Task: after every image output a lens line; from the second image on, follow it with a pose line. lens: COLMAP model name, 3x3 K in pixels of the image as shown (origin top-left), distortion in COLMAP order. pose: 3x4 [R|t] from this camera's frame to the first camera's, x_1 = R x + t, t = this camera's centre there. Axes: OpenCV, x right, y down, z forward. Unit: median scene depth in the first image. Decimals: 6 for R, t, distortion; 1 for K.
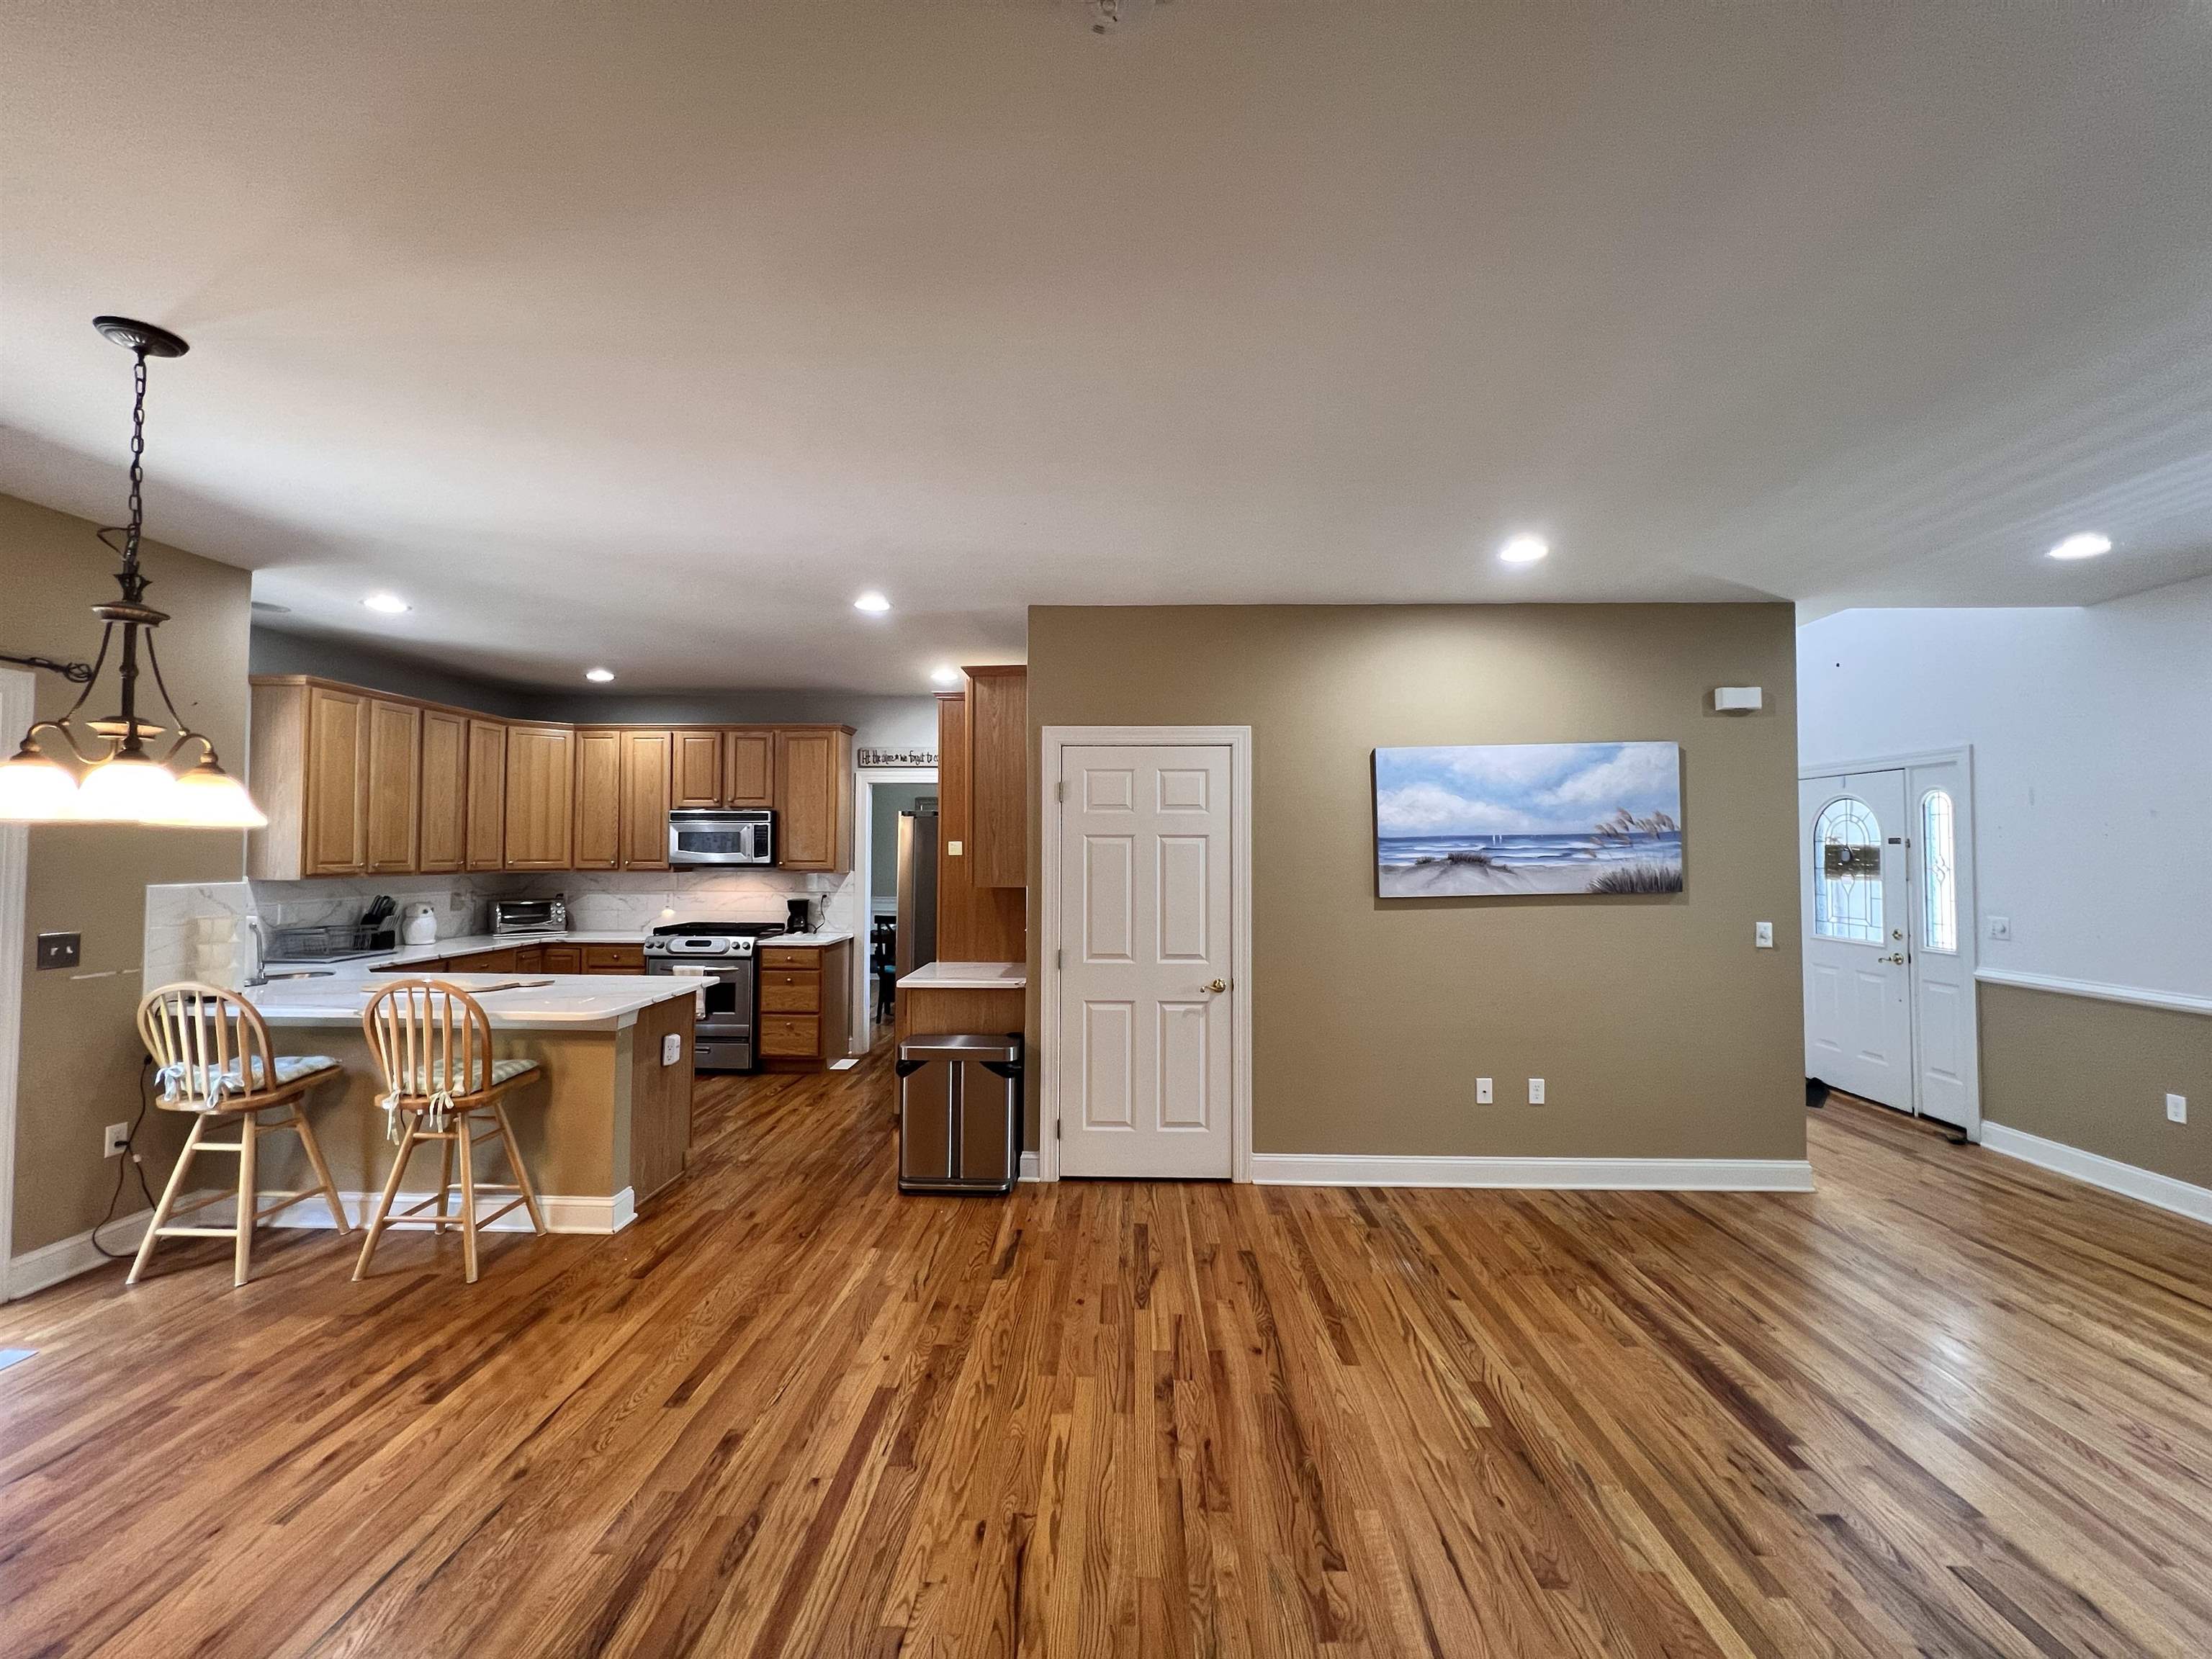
lens RADIAL K [[888.9, 0, 1104.9], [0, 888.9, 826.7], [0, 0, 1]] dist [-0.002599, 0.000242]
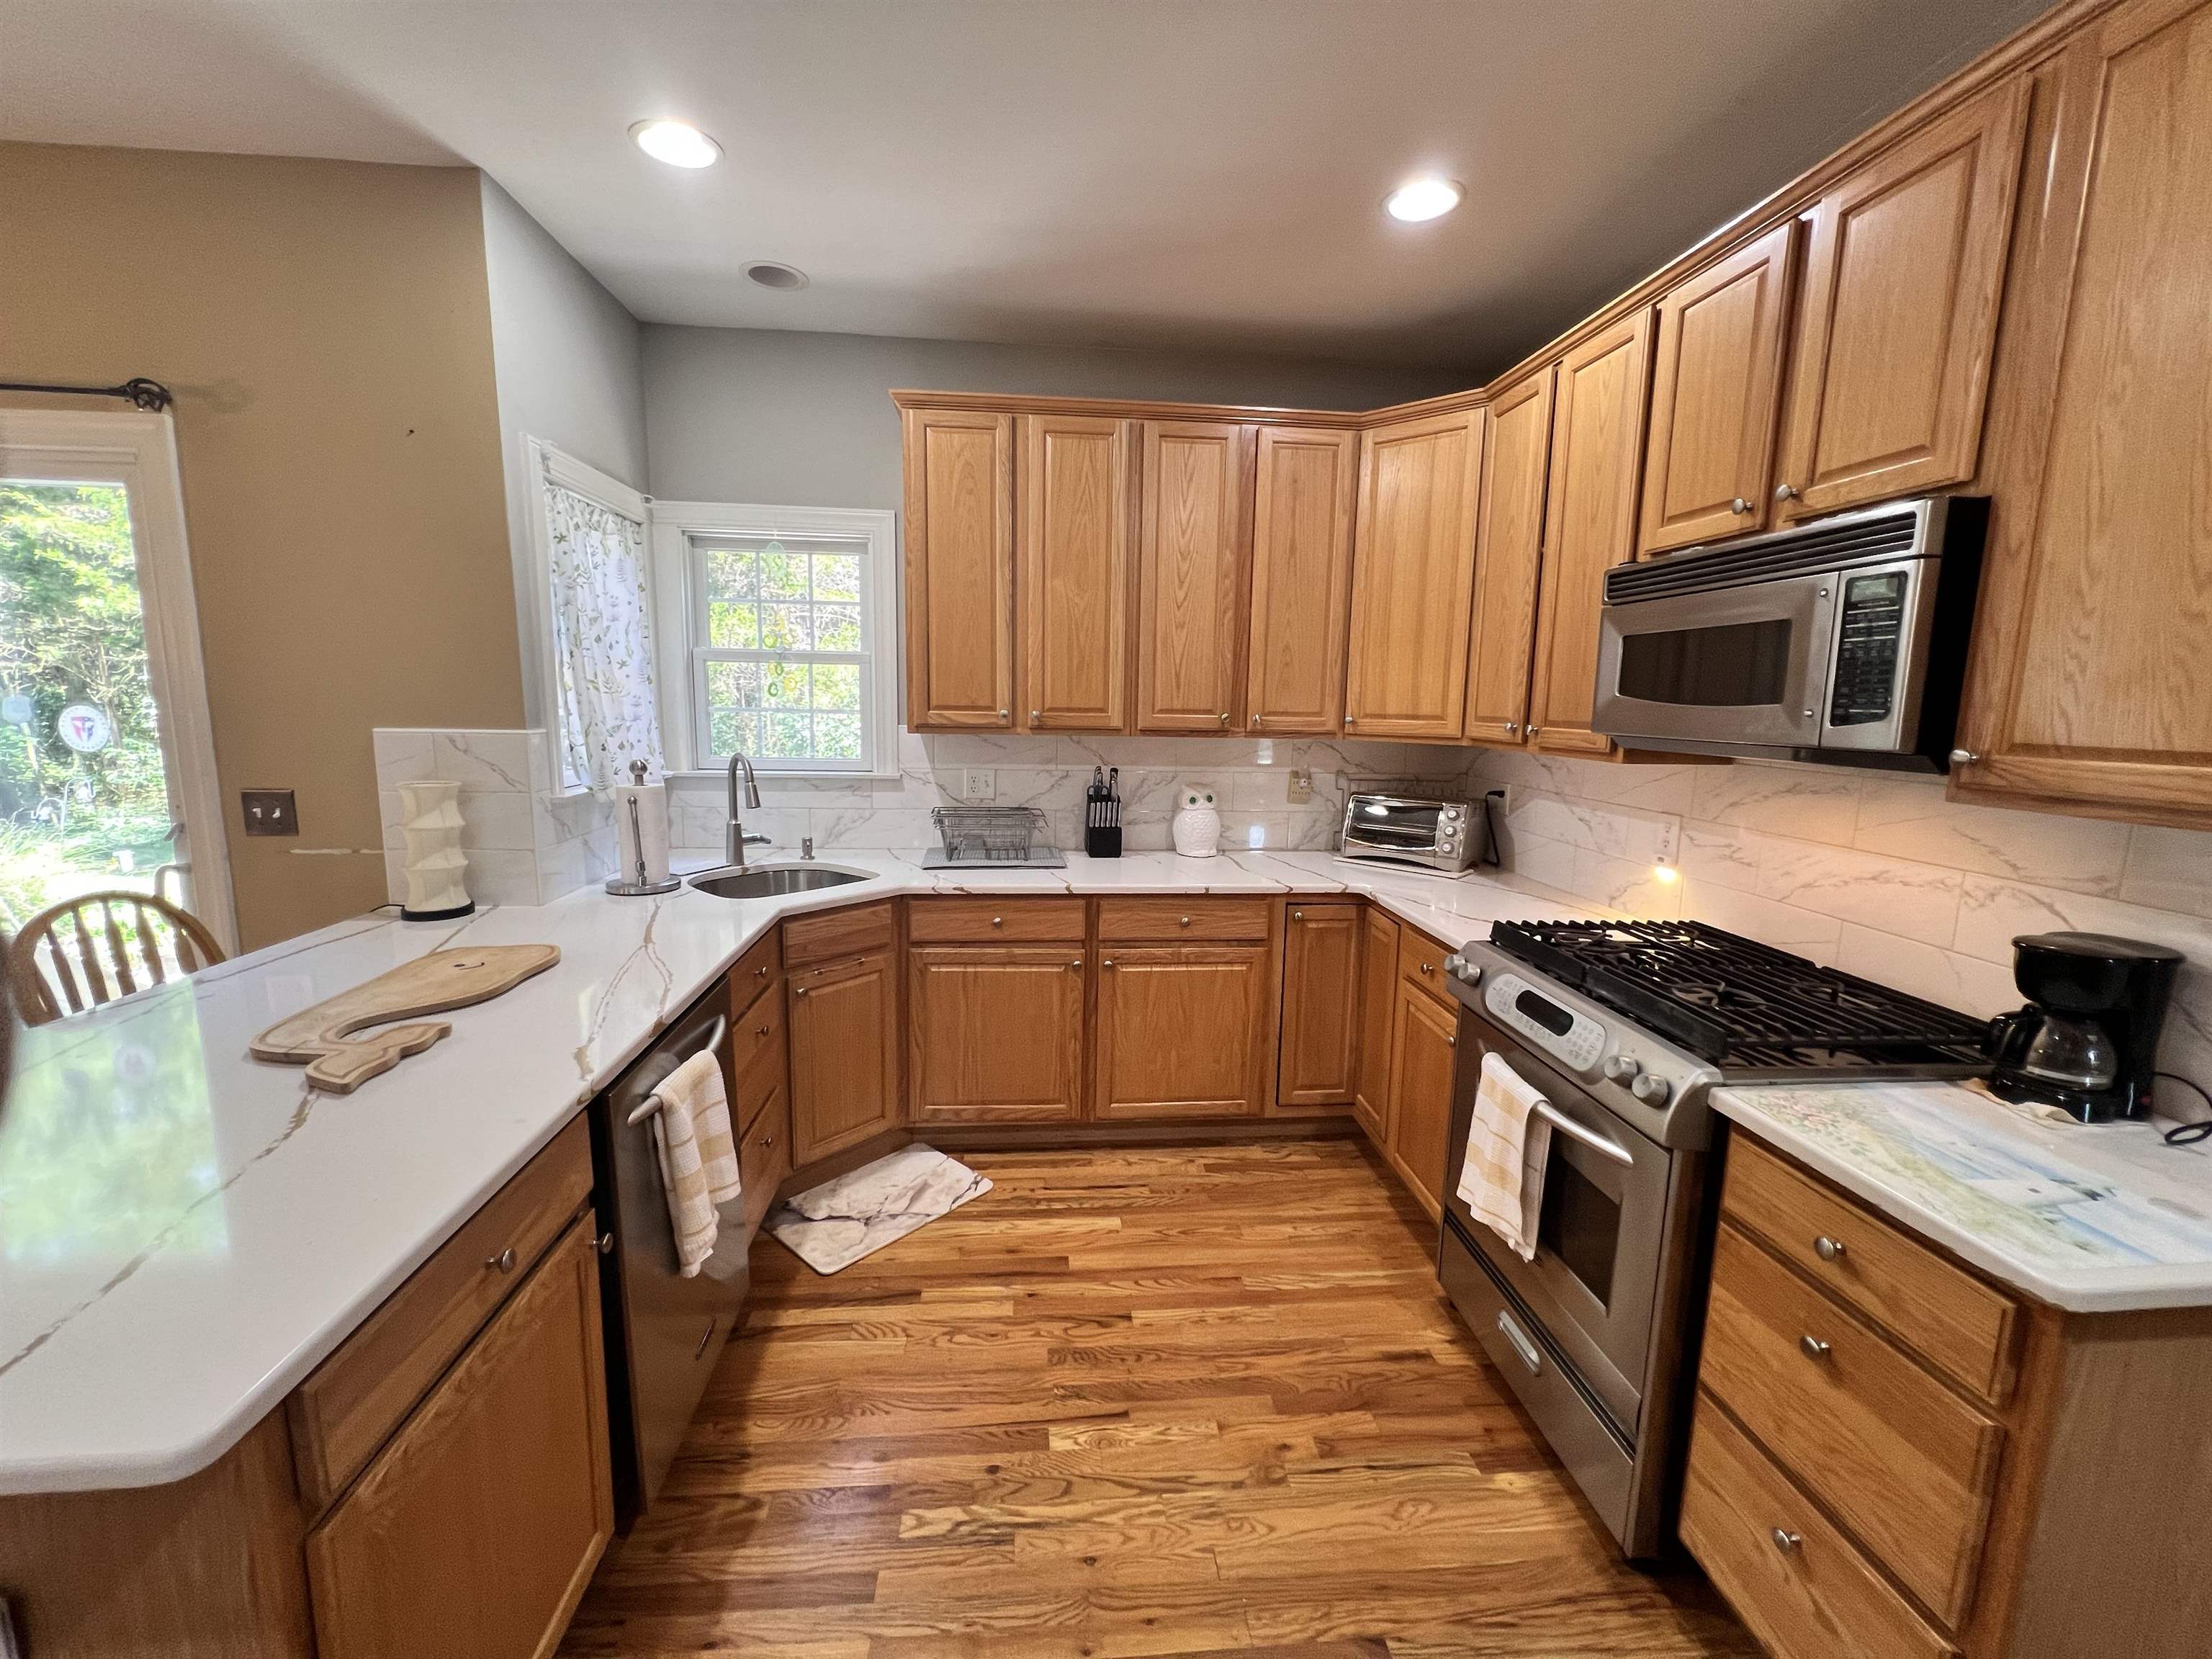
lens RADIAL K [[888.9, 0, 1104.9], [0, 888.9, 826.7], [0, 0, 1]] dist [-0.002599, 0.000242]
pose [[0.120503, 0.142269, -0.982466, -0.290499], [0.008879, 0.989483, 0.144374, 0.040560], [0.992673, -0.026120, 0.117973, 1.219061]]
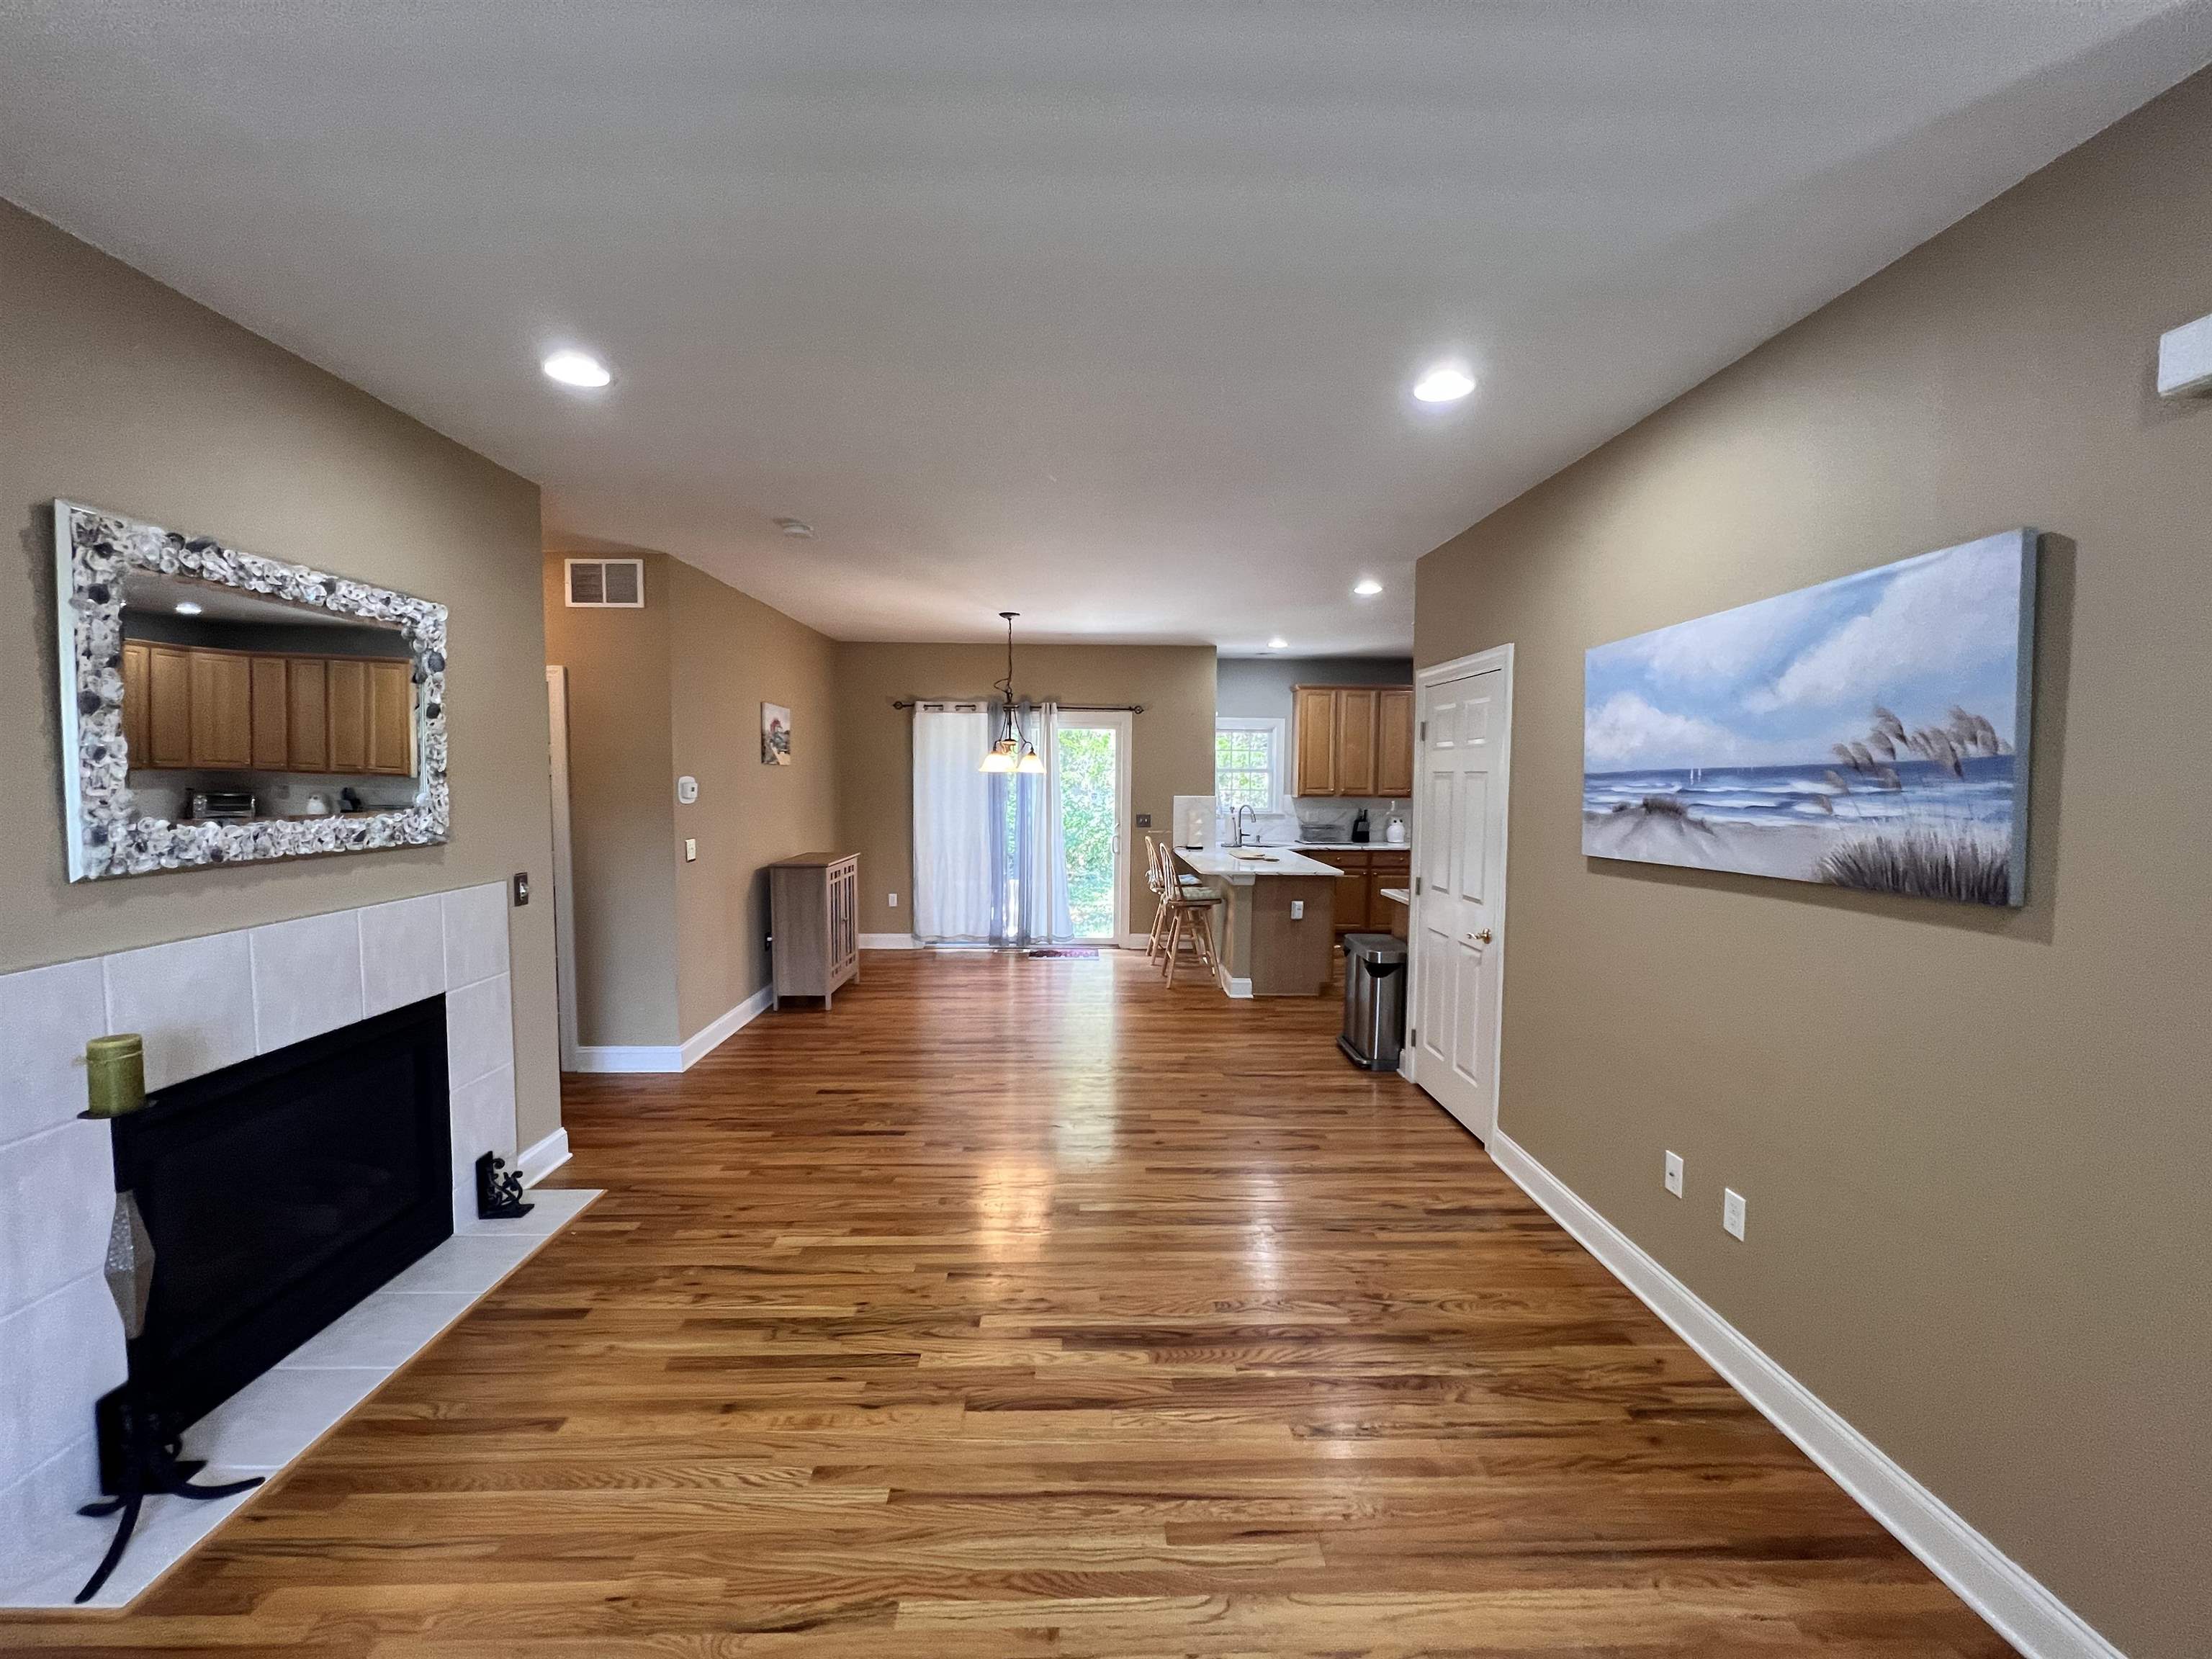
lens RADIAL K [[884.0, 0, 1106.0], [0, 884.0, 829.5], [0, 0, 1]] dist [0.001331, 0.000168]
pose [[0.061554, 0.060818, -0.996249, 1.022216], [0.019206, 0.997885, 0.062105, 0.005732], [0.997919, -0.022957, 0.060256, 0.565265]]
